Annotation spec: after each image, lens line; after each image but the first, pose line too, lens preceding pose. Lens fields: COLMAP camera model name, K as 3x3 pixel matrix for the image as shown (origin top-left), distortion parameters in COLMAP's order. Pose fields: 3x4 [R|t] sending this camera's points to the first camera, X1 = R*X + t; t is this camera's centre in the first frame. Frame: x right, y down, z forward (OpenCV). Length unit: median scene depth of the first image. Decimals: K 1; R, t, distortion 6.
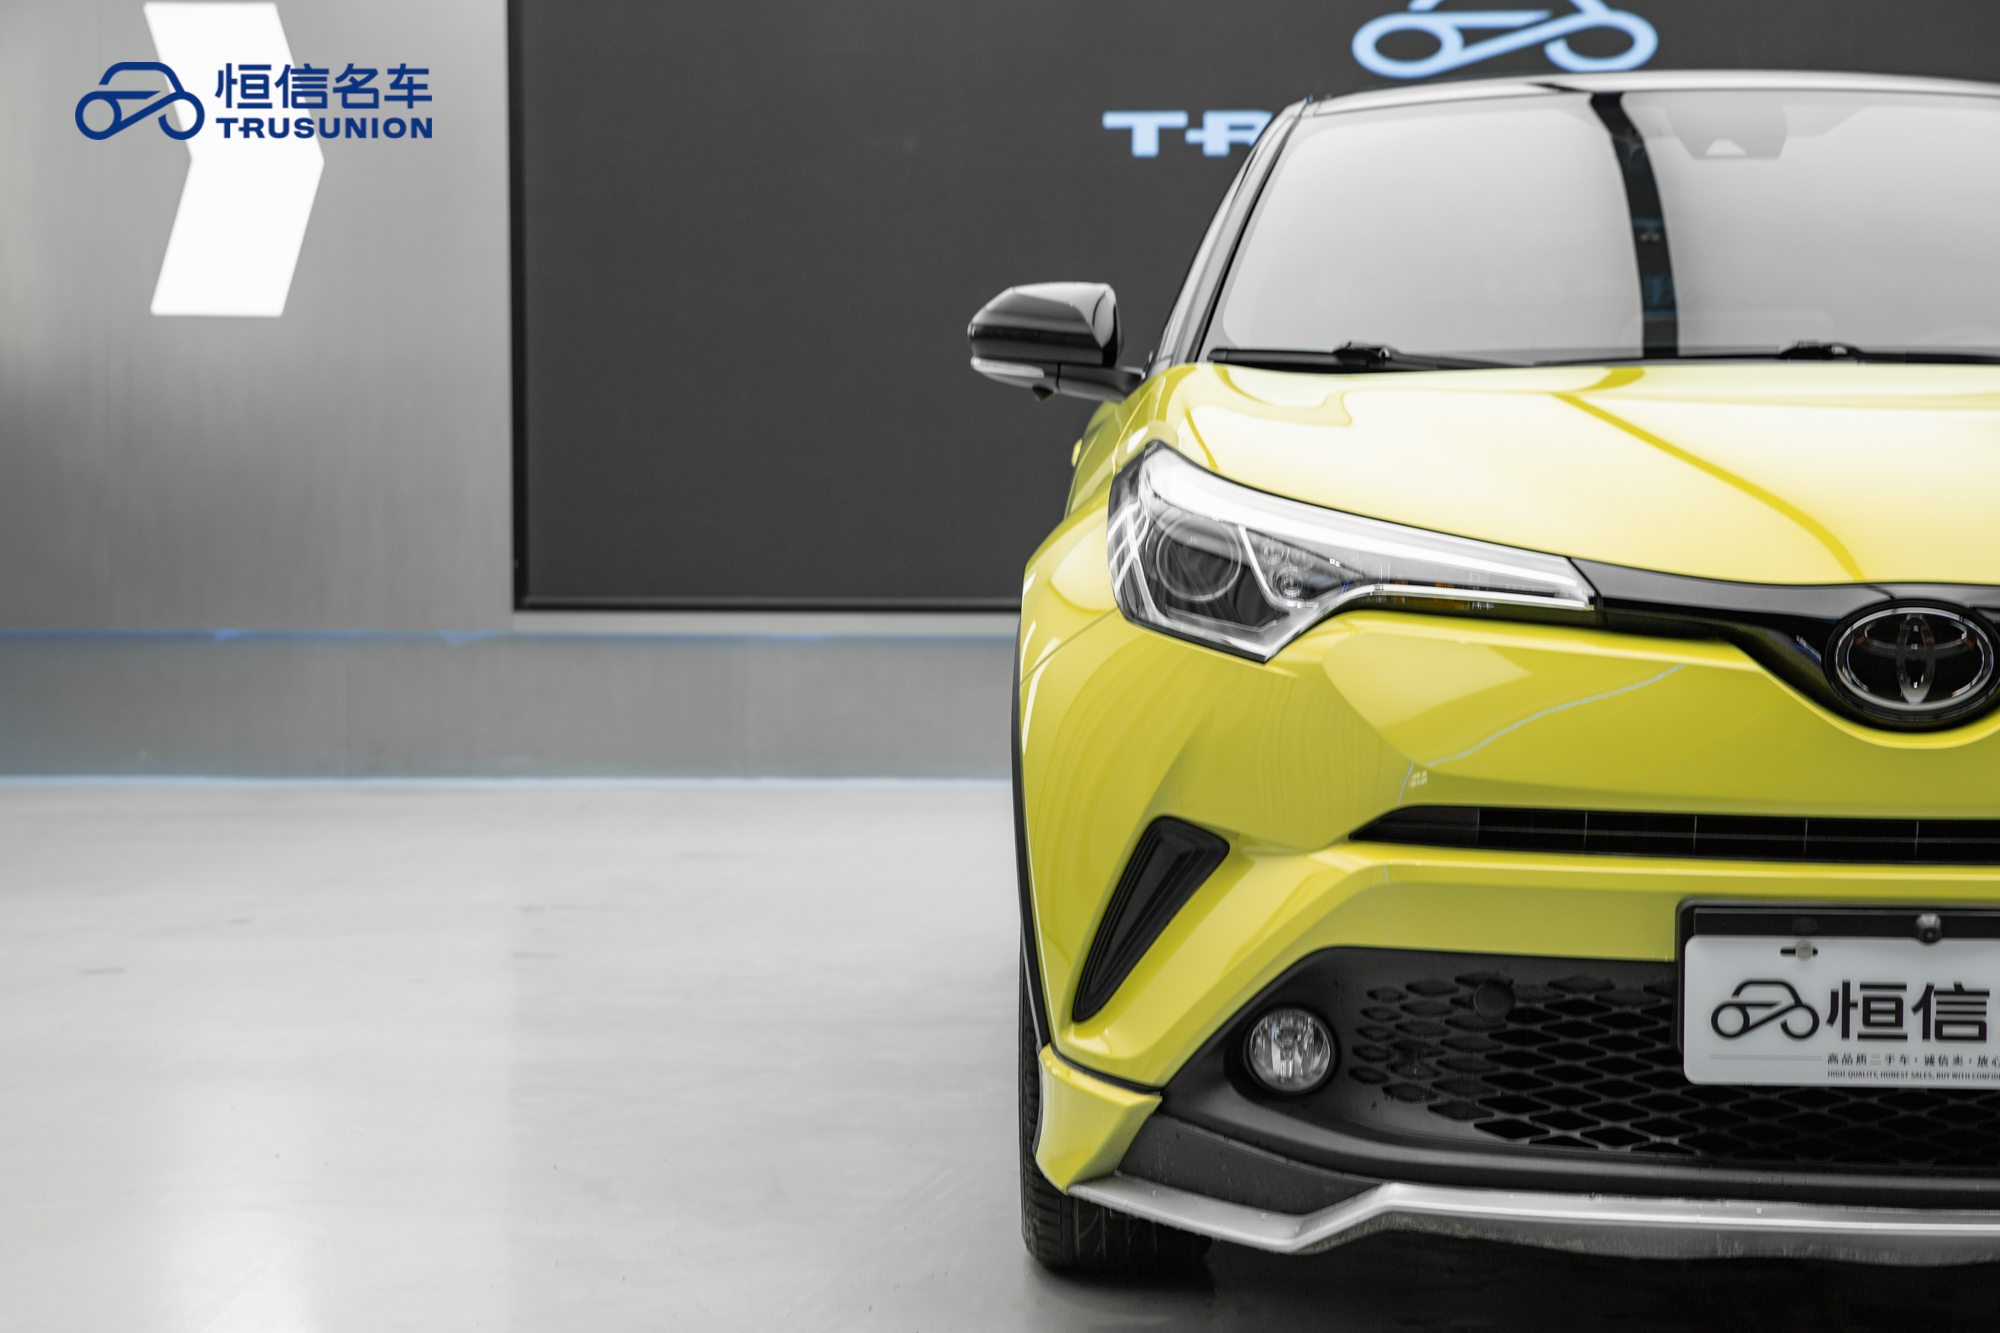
lens RADIAL K [[4053.7, 0, 999.0], [0, 4053.7, 717.9], [0, 0, 1]] dist [0.220525, 0.162087]
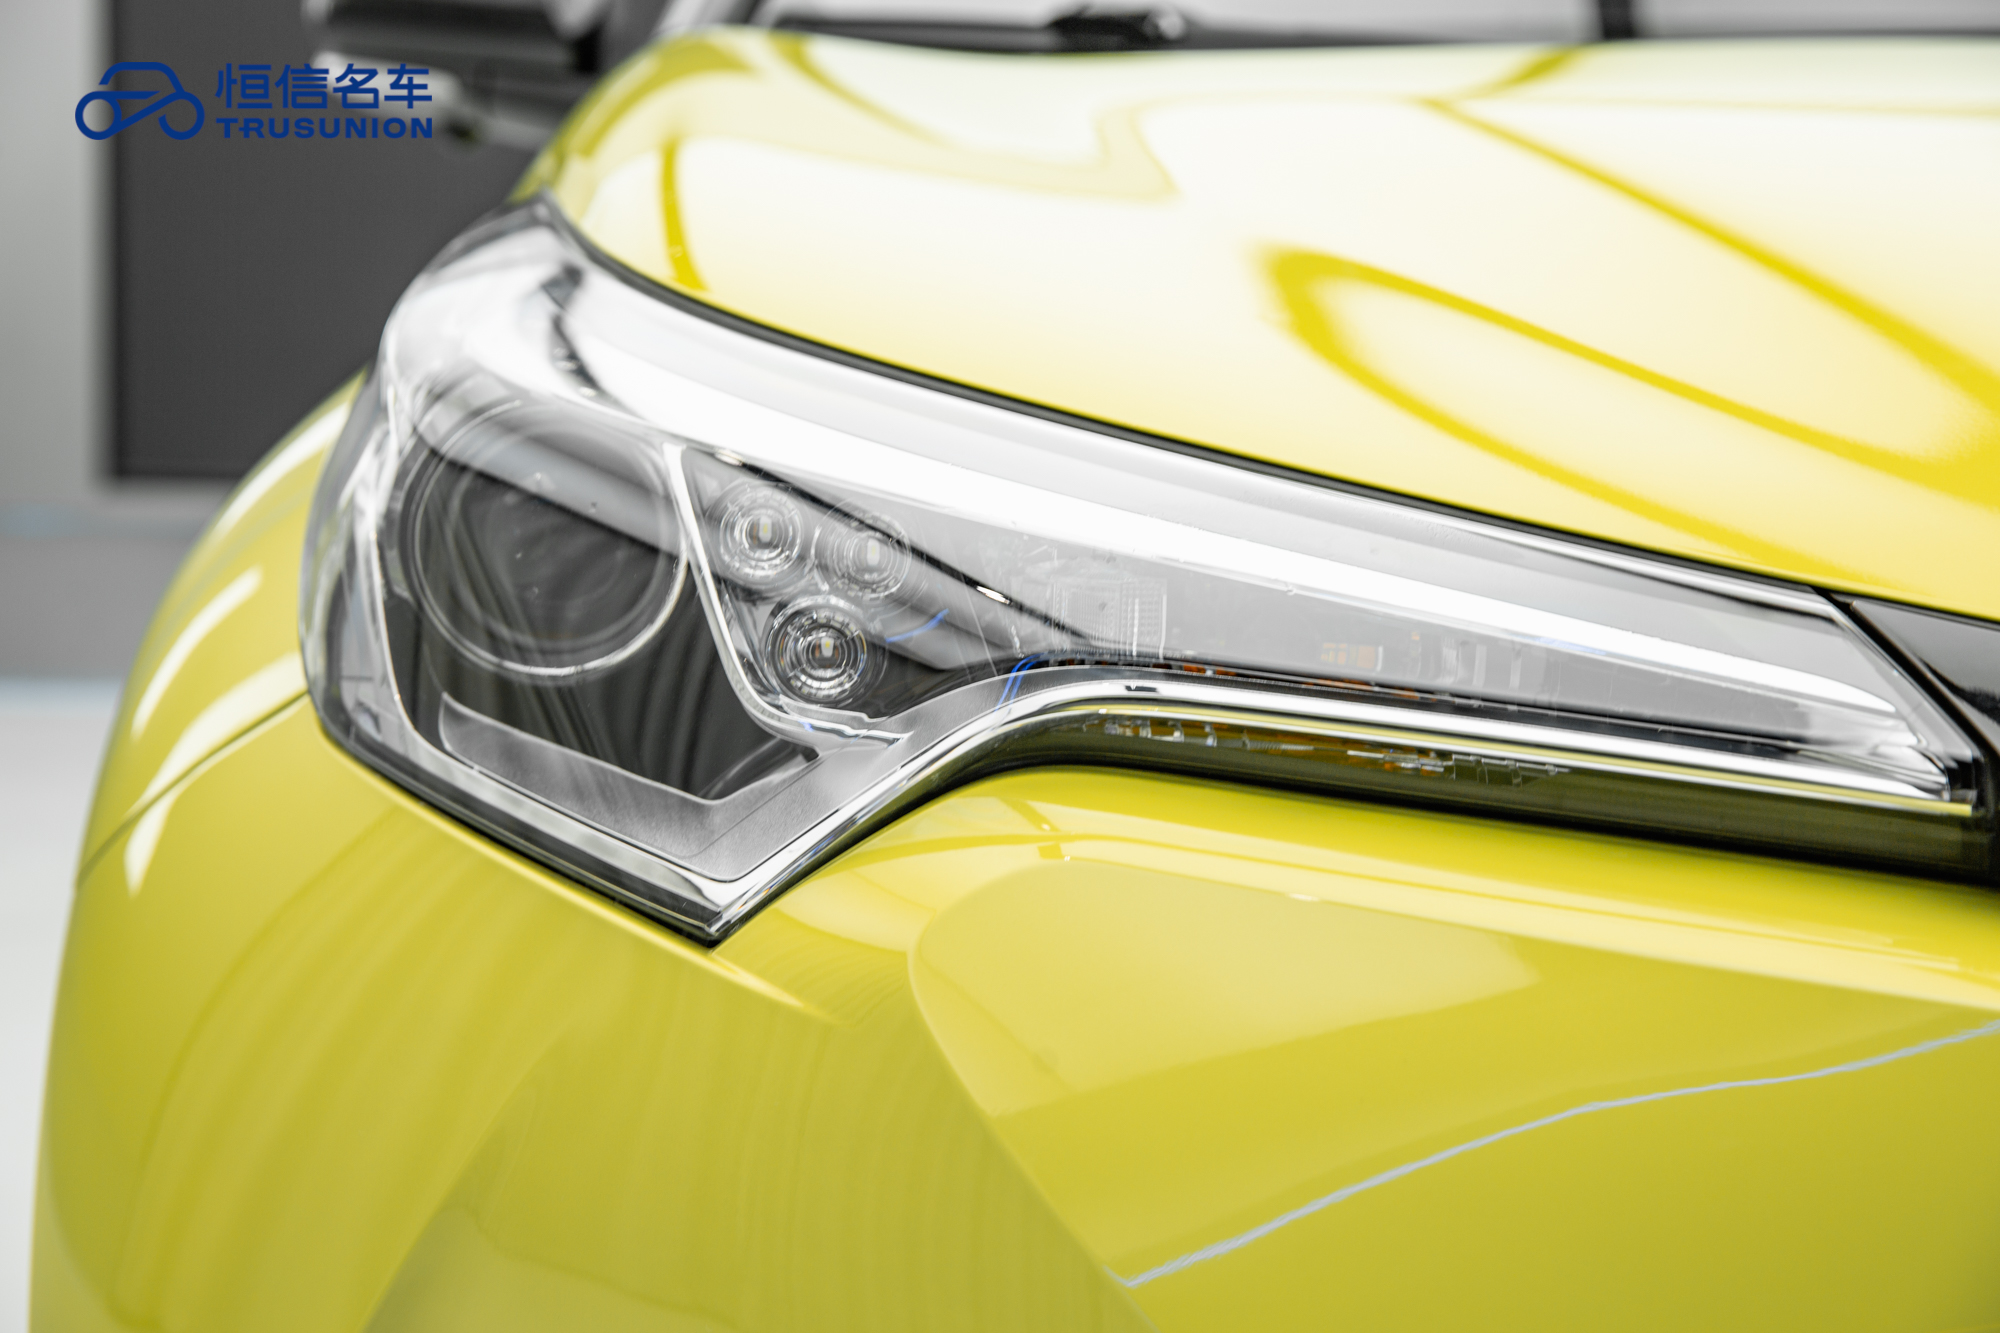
lens RADIAL K [[3725.9, 0, 1000.0], [0, 3725.9, 666.5], [0, 0, 1]] dist [-0.013506, -0.012132]
pose [[0.998752, 0.015233, 0.047570, 0.075425], [-0.016446, 0.999547, 0.025214, -0.040665], [-0.047164, -0.025965, 0.998550, 0.774183]]
